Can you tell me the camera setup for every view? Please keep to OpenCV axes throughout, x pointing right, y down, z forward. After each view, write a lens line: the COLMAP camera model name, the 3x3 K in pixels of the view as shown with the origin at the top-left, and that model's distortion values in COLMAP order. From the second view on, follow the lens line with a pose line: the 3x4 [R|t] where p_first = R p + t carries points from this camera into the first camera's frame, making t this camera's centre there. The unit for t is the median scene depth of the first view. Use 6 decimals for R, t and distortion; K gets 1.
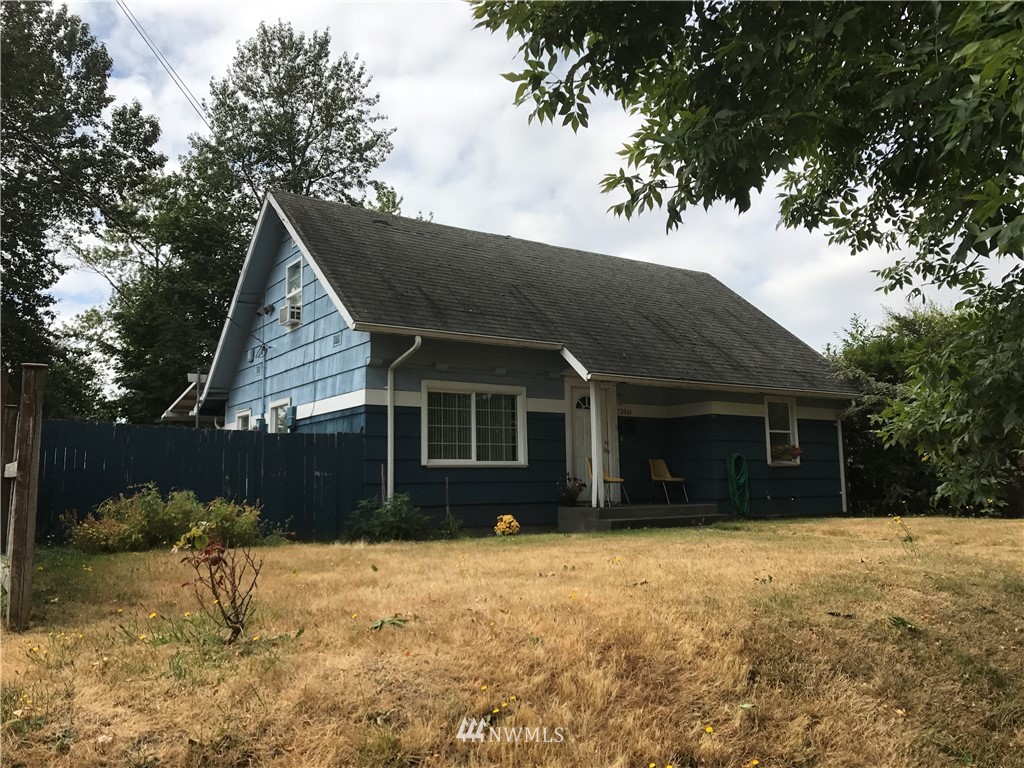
lens RADIAL K [[833.4, 0, 512.0], [0, 833.4, 384.0], [0, 0, 1]] dist [0.023894, -0.005207]
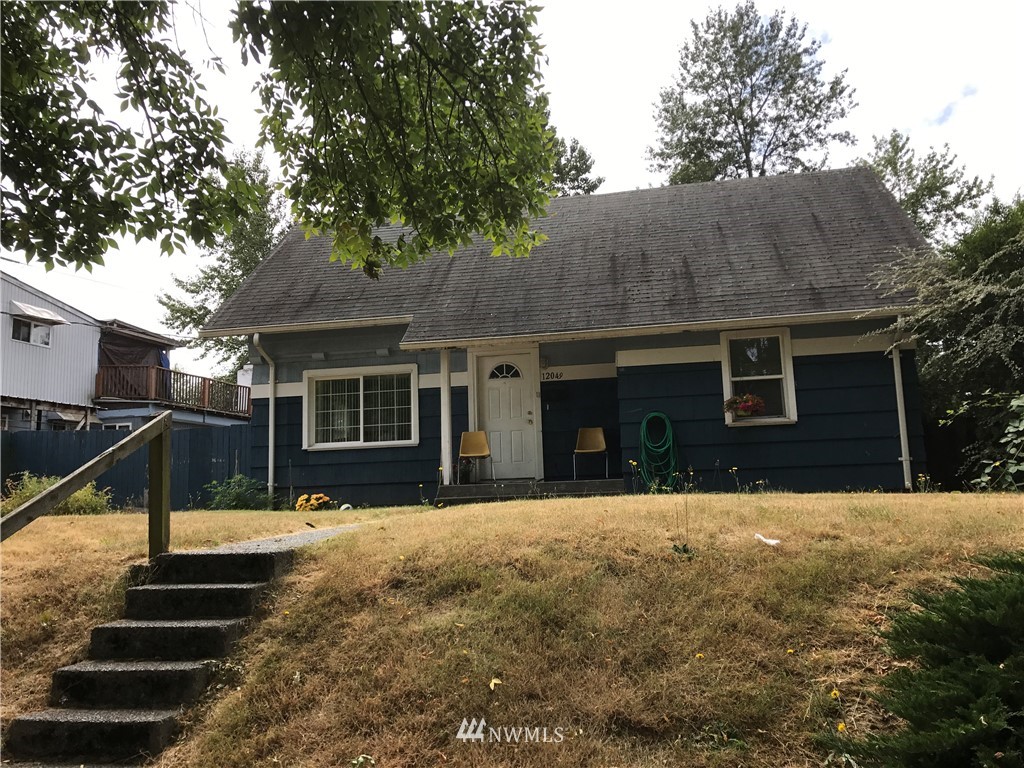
lens RADIAL K [[833.4, 0, 512.0], [0, 833.4, 384.0], [0, 0, 1]] dist [0.023894, -0.005207]
pose [[0.693025, -0.102646, -0.713569, 0.736676], [0.108691, 0.993374, -0.037334, 0.070669], [0.712673, -0.051685, 0.699590, 0.368932]]
